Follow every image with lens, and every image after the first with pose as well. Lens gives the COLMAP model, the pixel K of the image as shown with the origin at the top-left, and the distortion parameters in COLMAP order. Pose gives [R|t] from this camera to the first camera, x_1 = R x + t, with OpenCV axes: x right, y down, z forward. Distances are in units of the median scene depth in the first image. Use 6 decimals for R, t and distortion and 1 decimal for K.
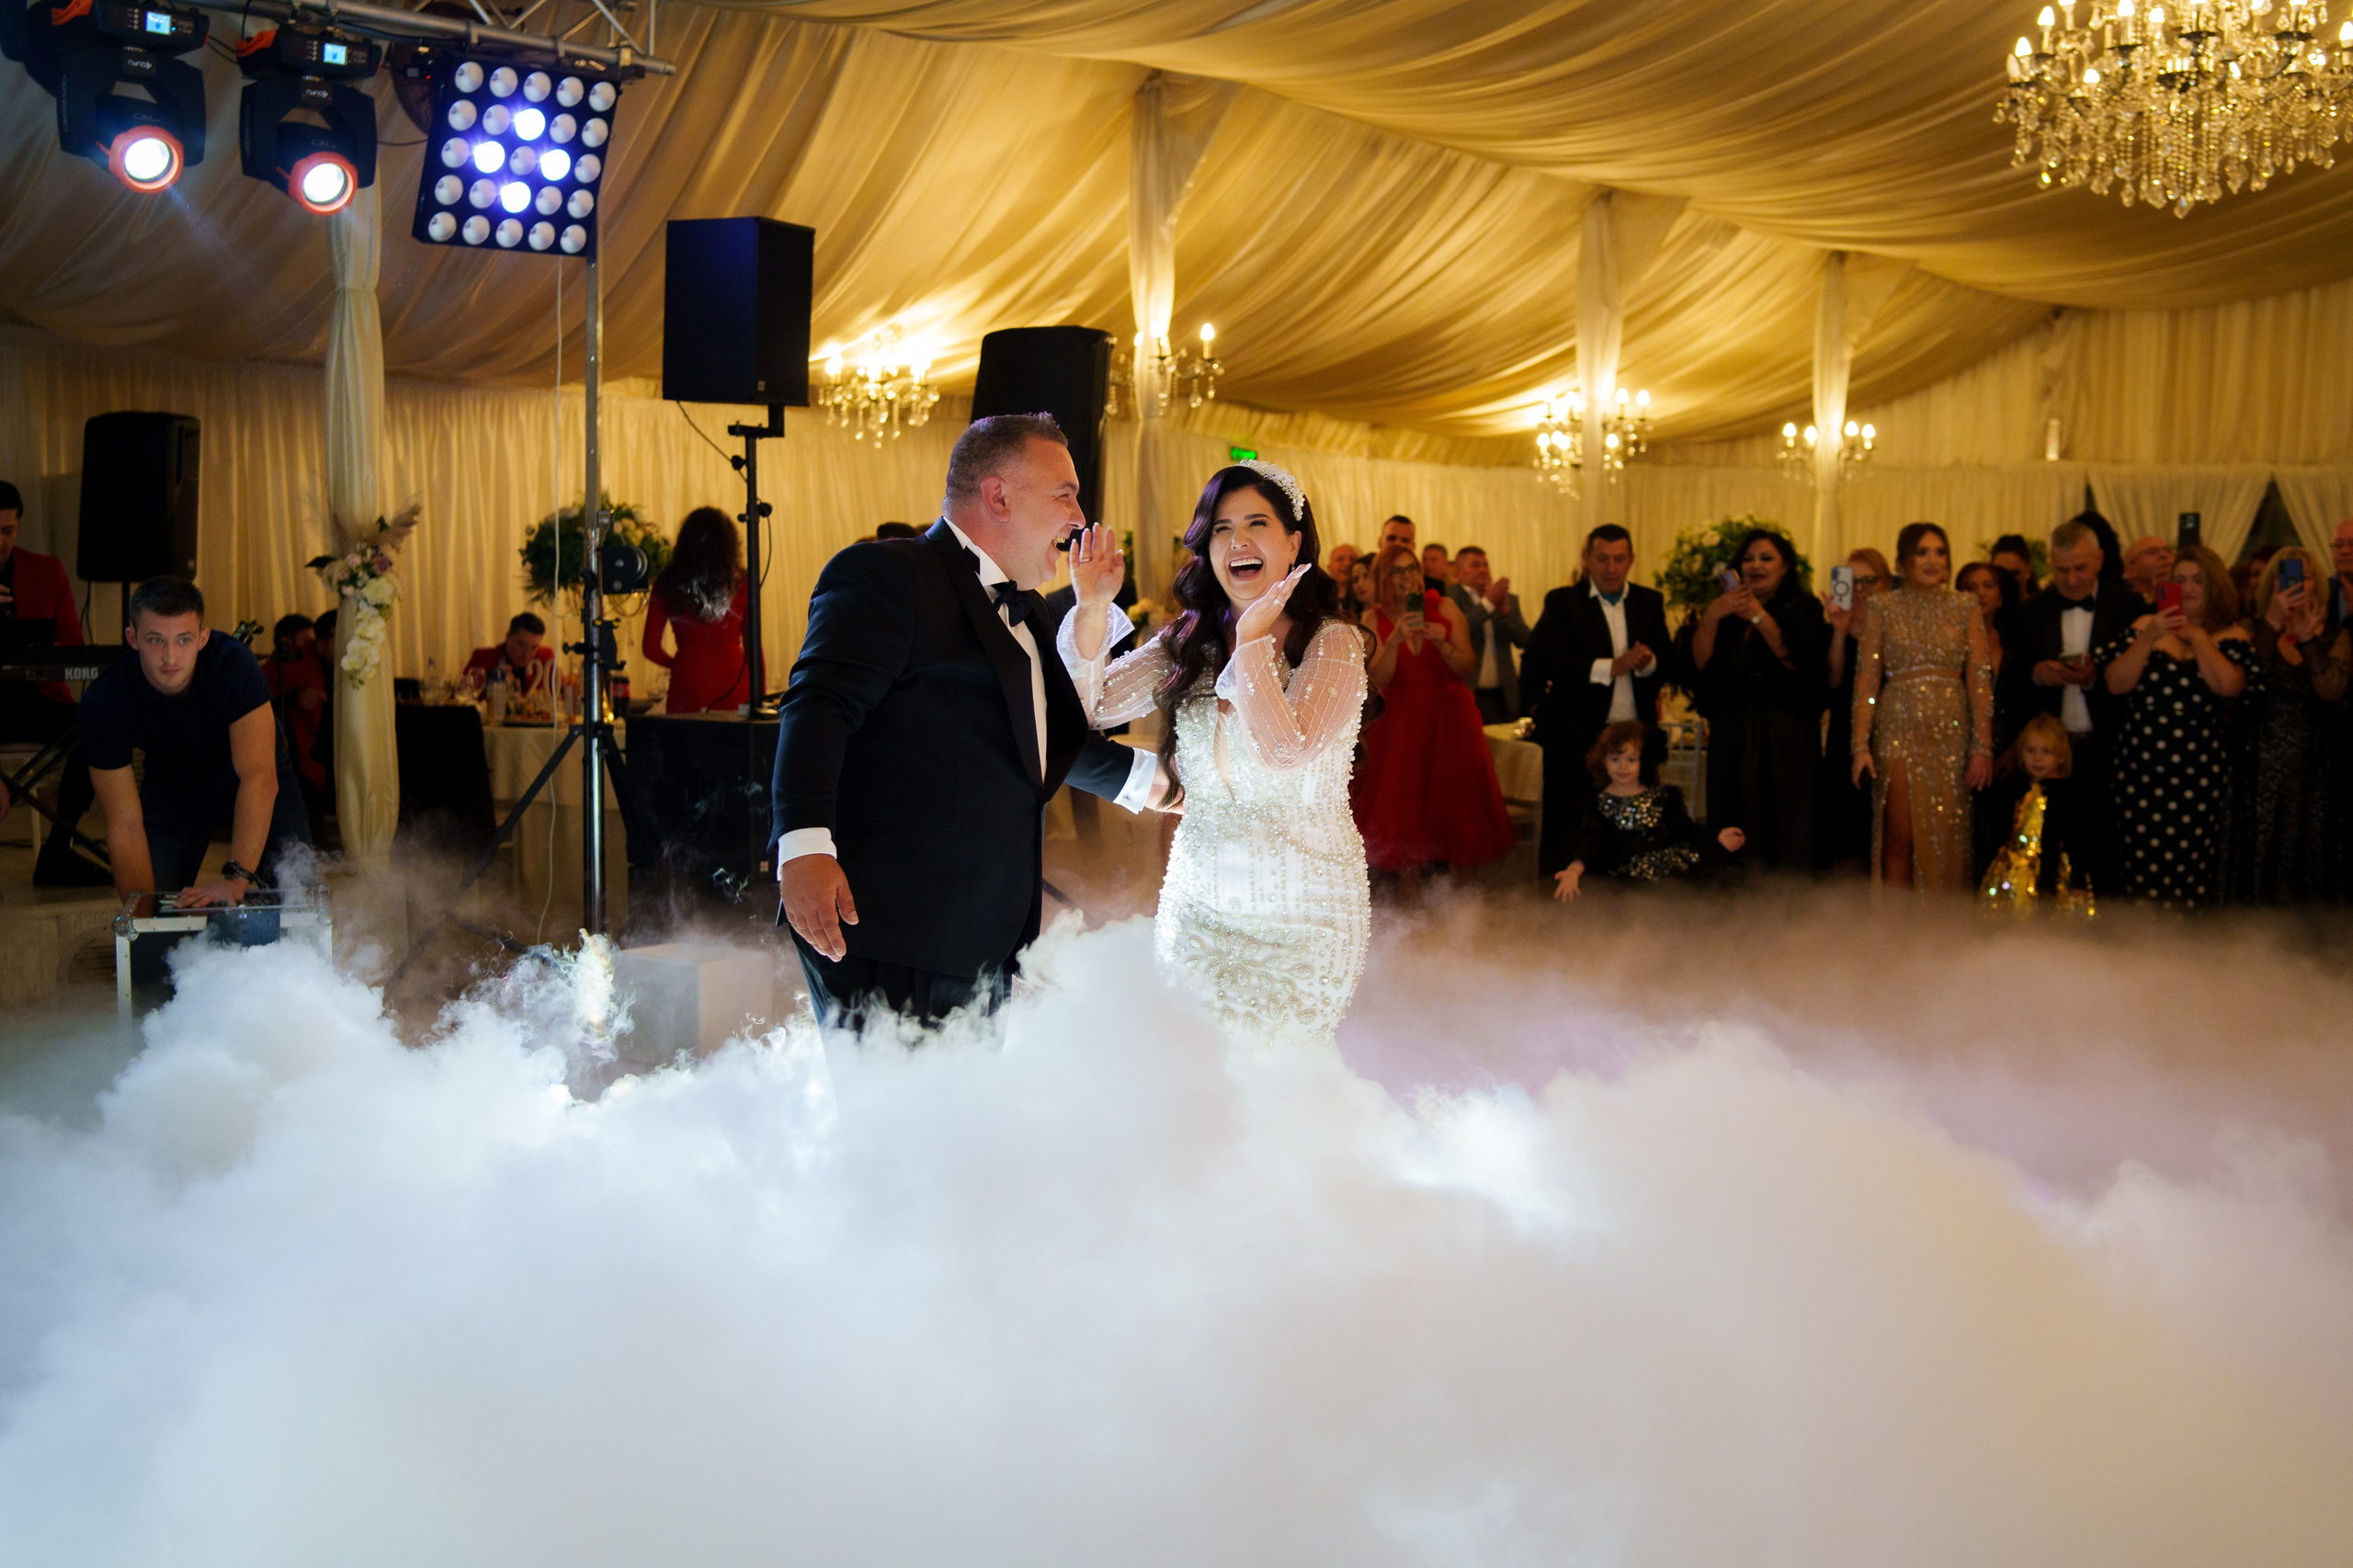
lens RADIAL K [[2314.5, 0, 1176.5], [0, 2314.5, 784.0], [0, 0, 1]] dist [-0.102974, 0.103953]
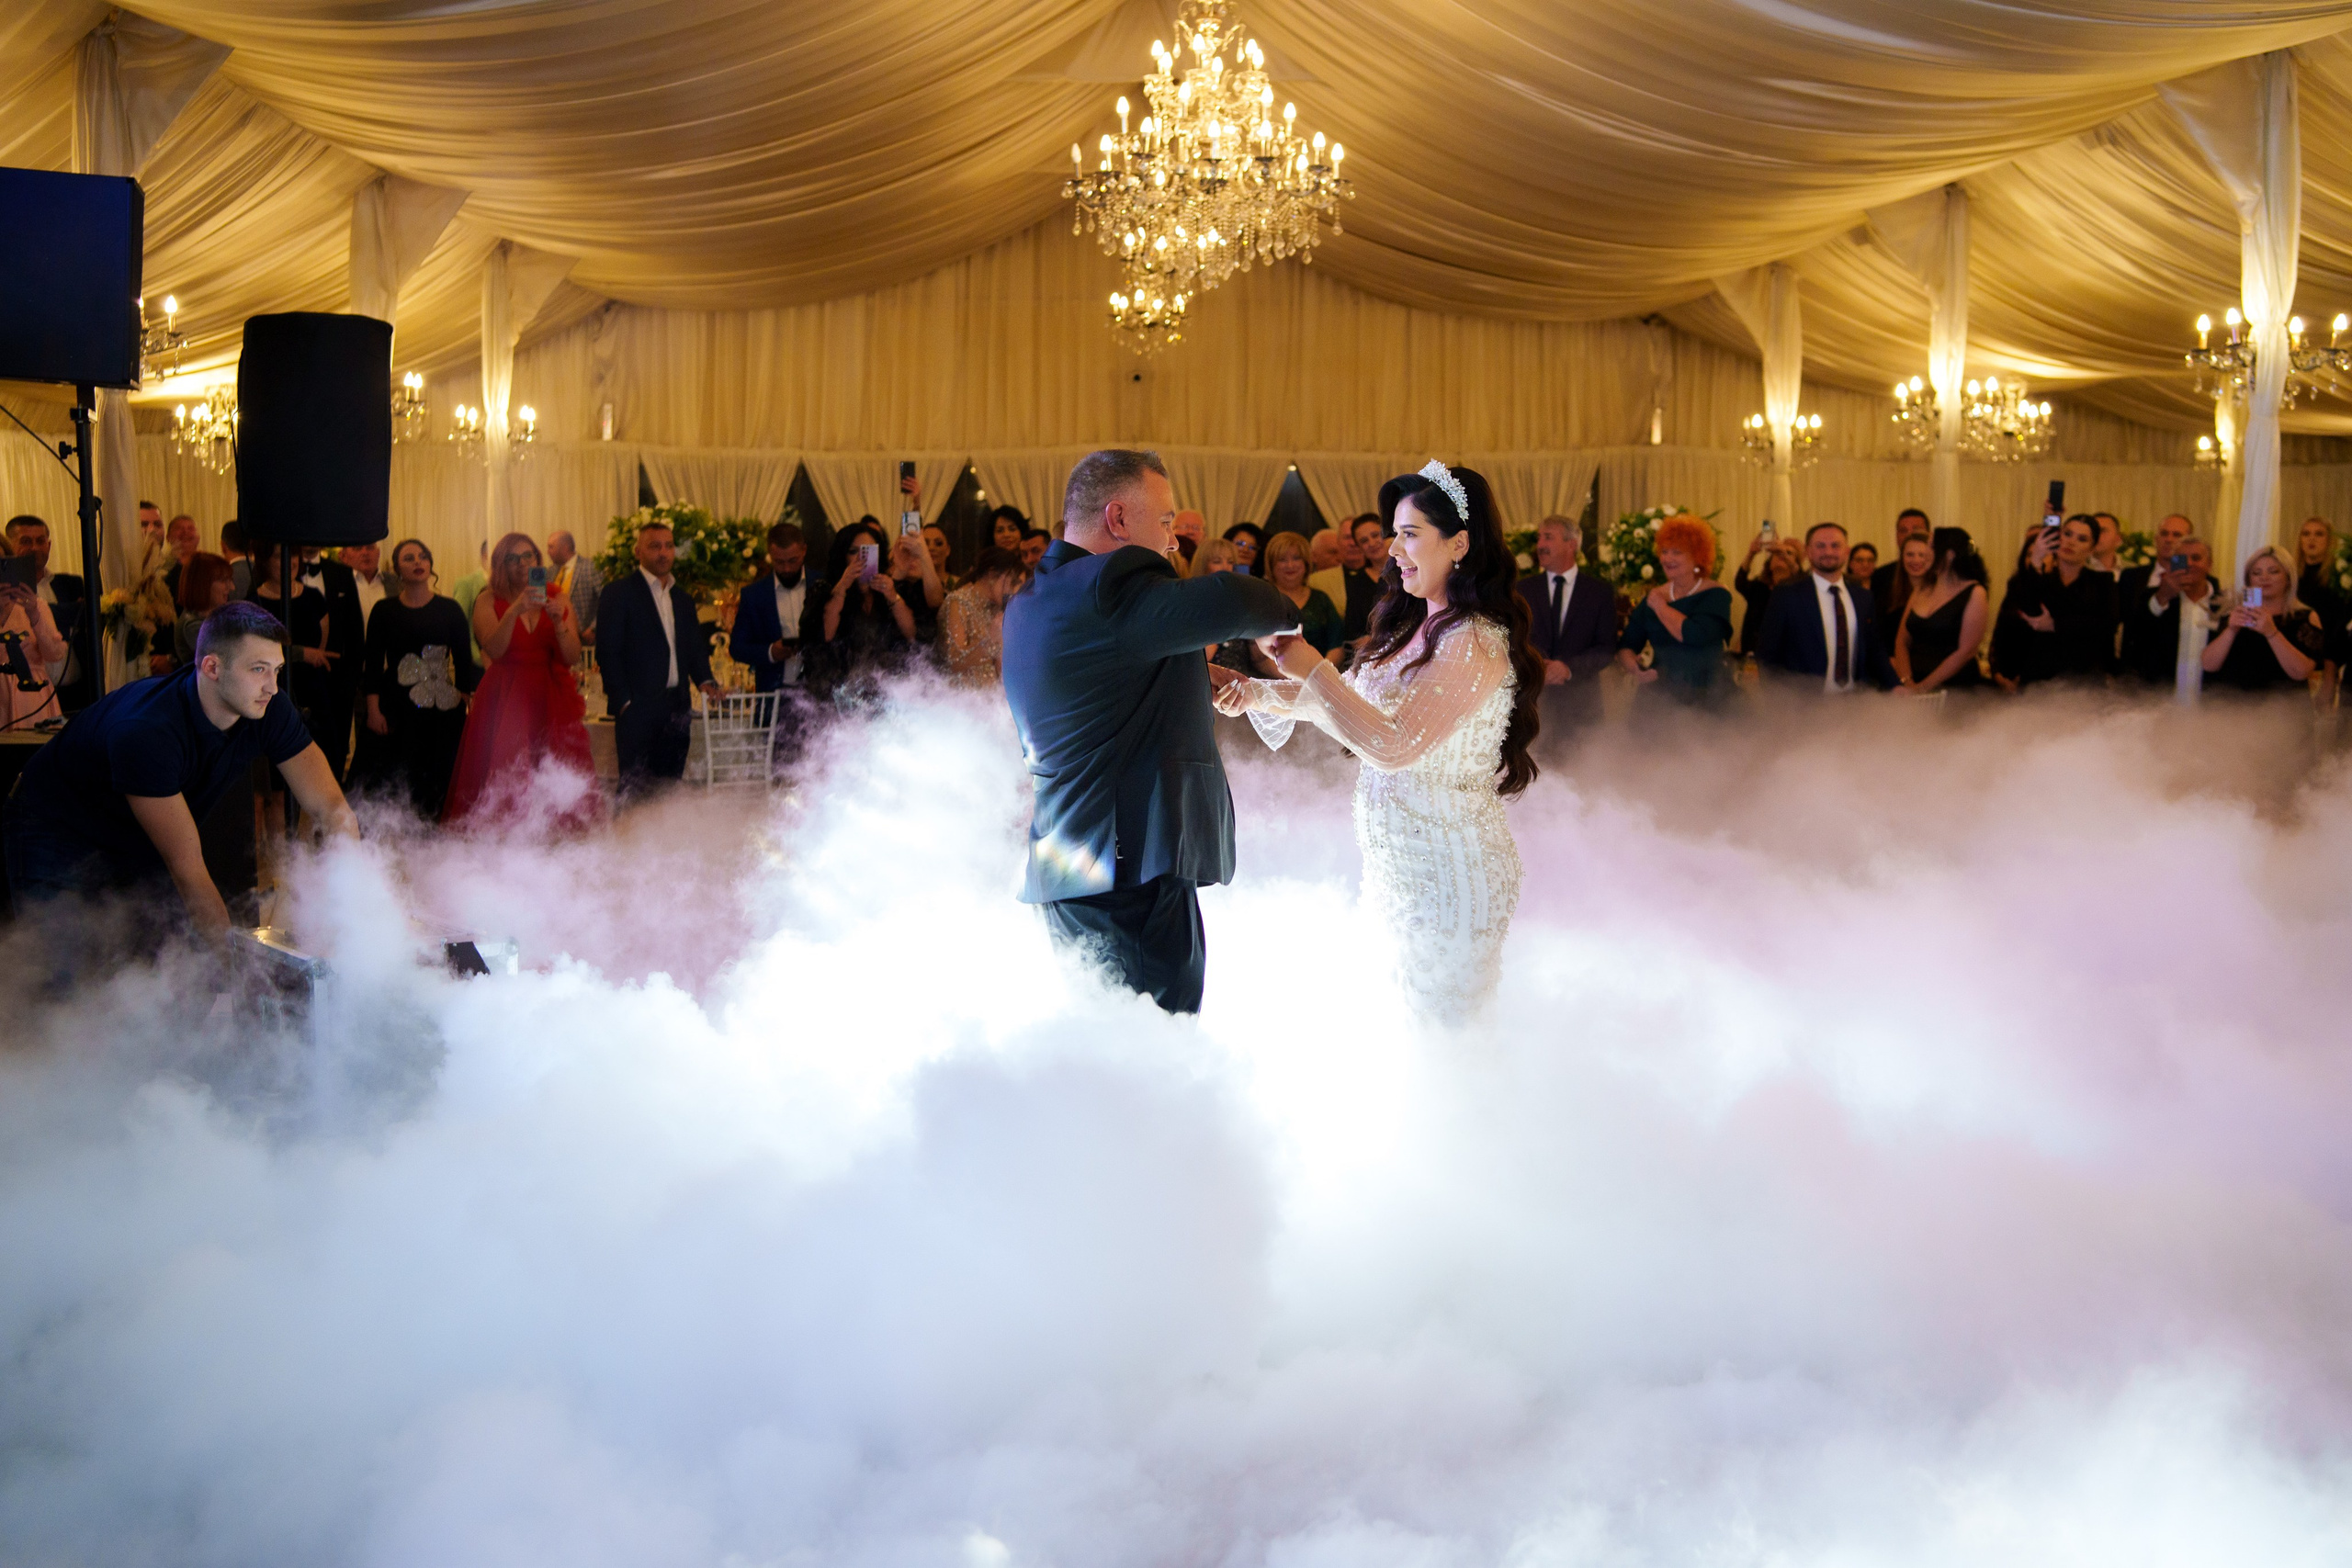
lens RADIAL K [[2264.6, 0, 1176.0], [0, 2264.6, 784.0], [0, 0, 1]] dist [-0.100700, 0.096292]
pose [[0.703838, -0.074483, 0.706445, -0.332042], [0.059047, 0.997181, 0.046307, -0.017262], [-0.707902, 0.009121, 0.706252, 0.065150]]
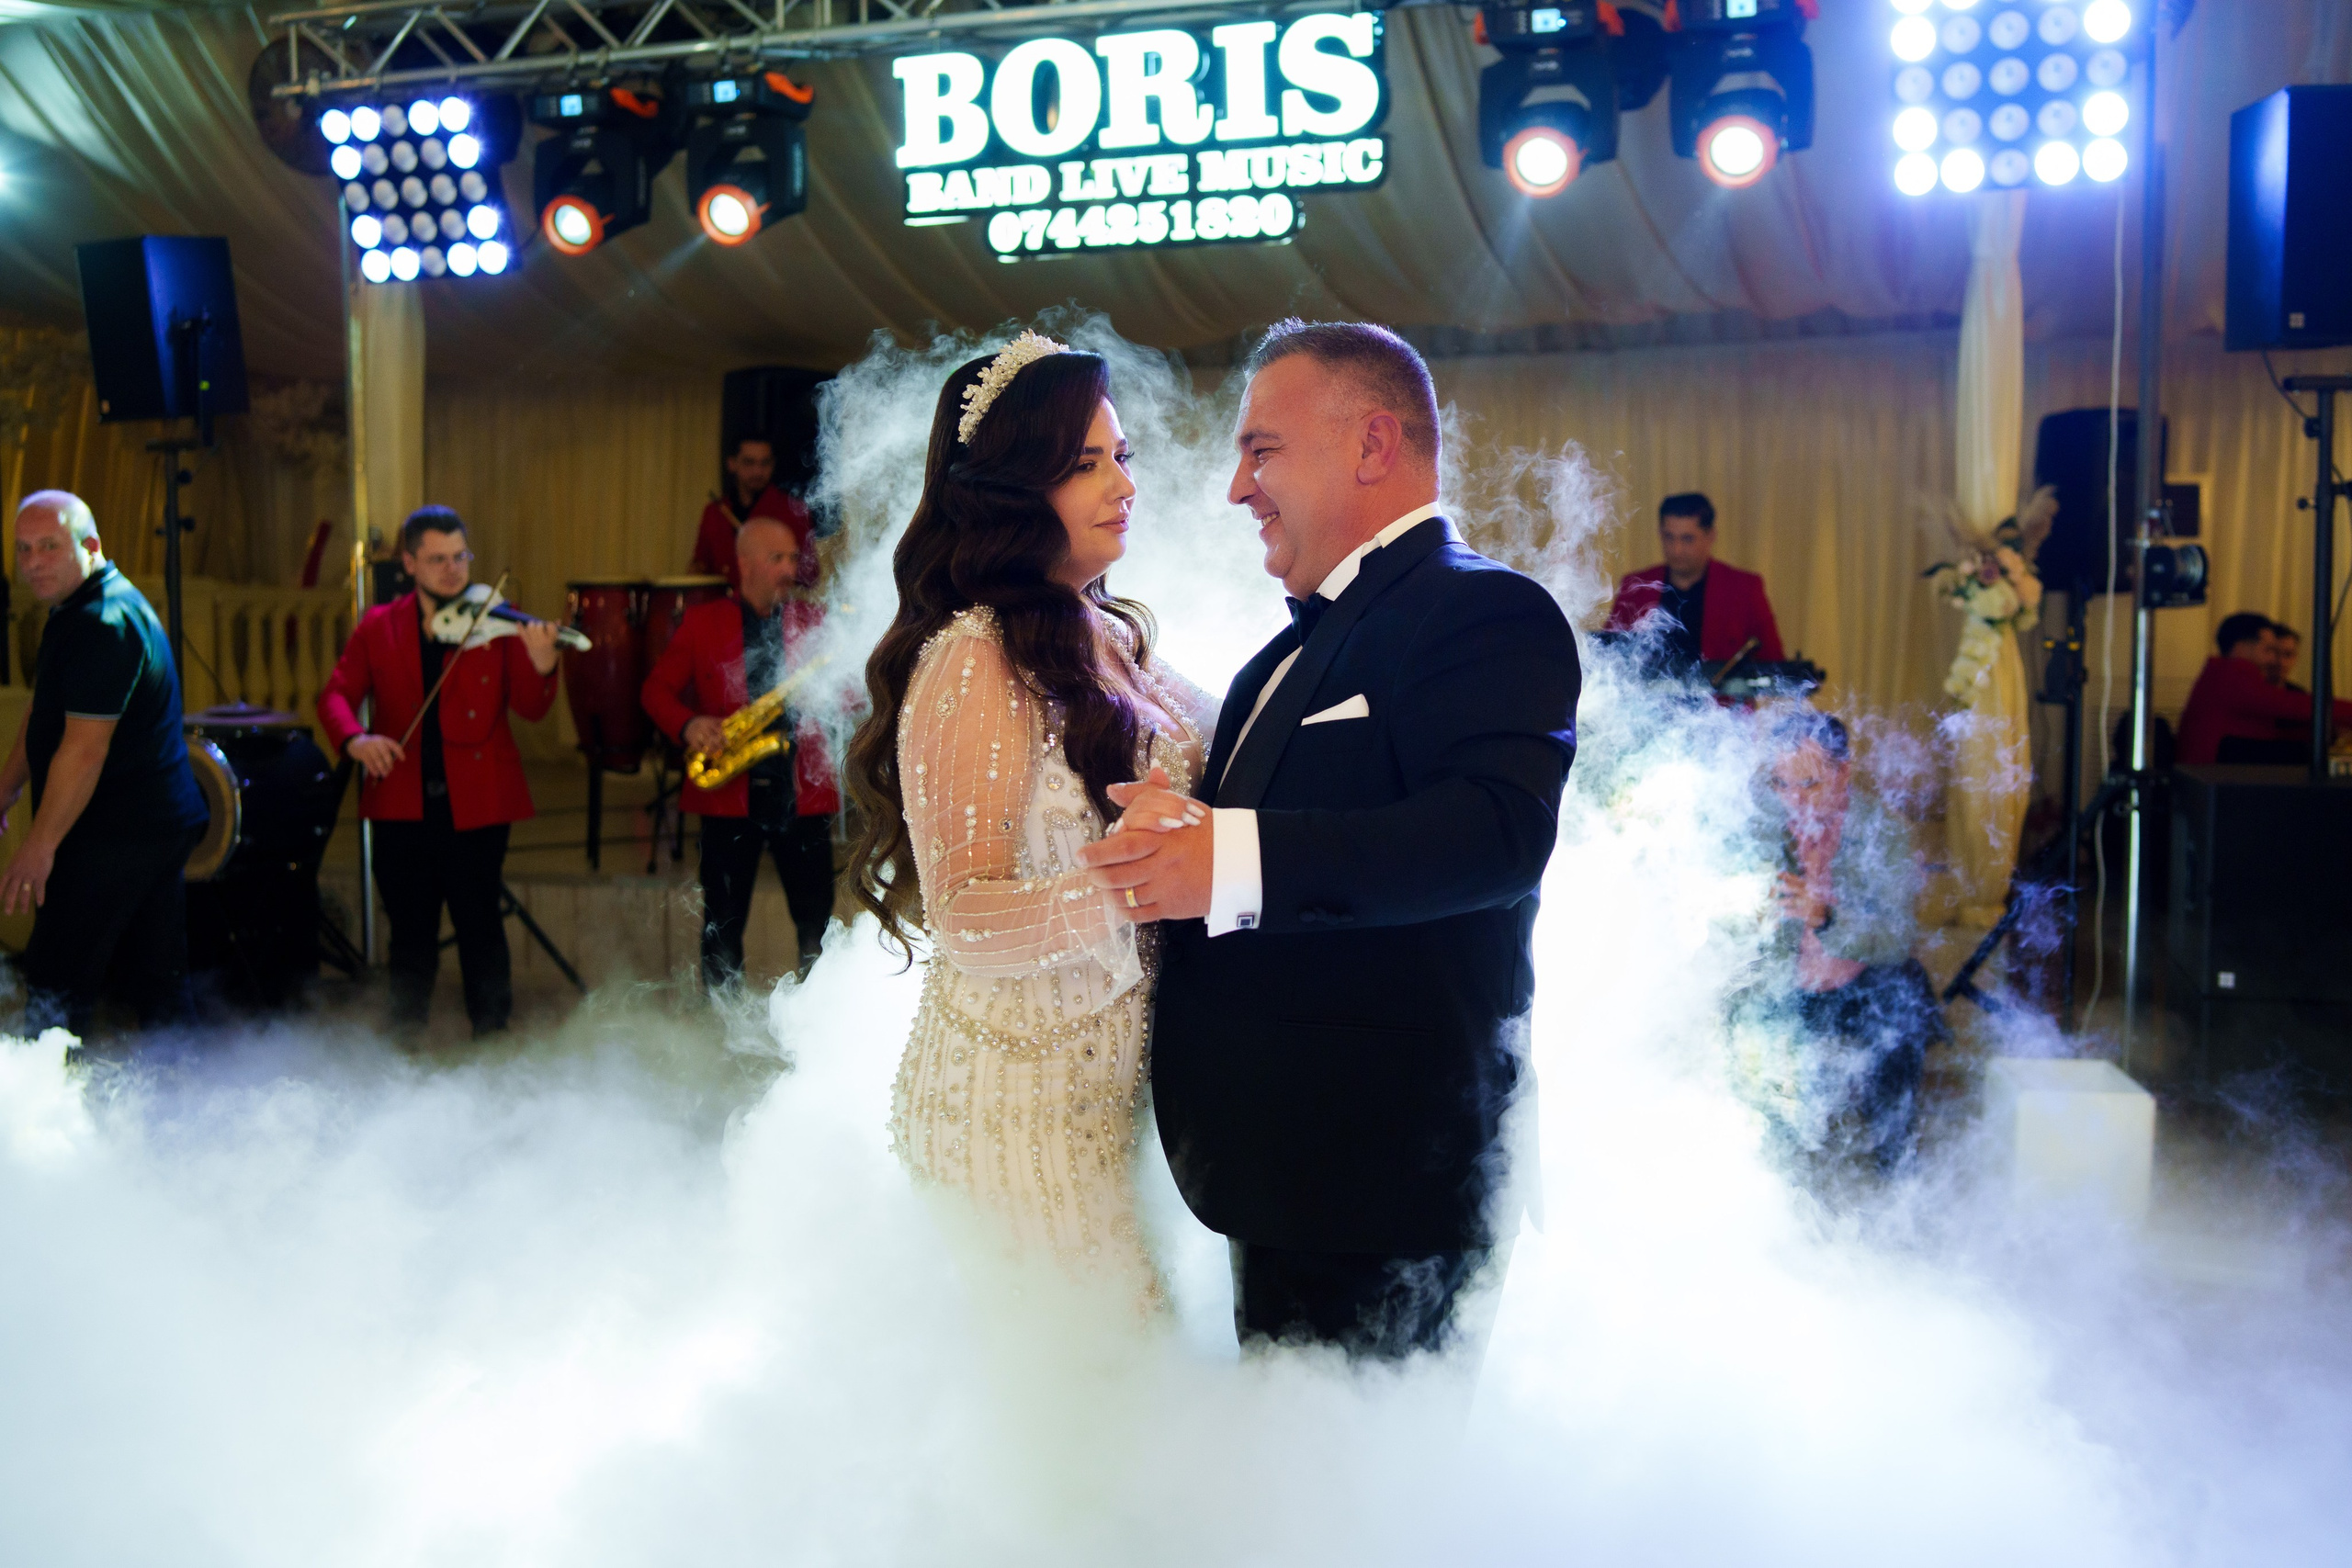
lens RADIAL K [[2264.6, 0, 1176.0], [0, 2264.6, 784.0], [0, 0, 1]] dist [-0.100700, 0.096292]
pose [[0.419455, 0.065221, -0.905430, 0.200903], [-0.065936, 0.996970, 0.041269, -0.021091], [0.905378, 0.042390, 0.422485, 0.251048]]
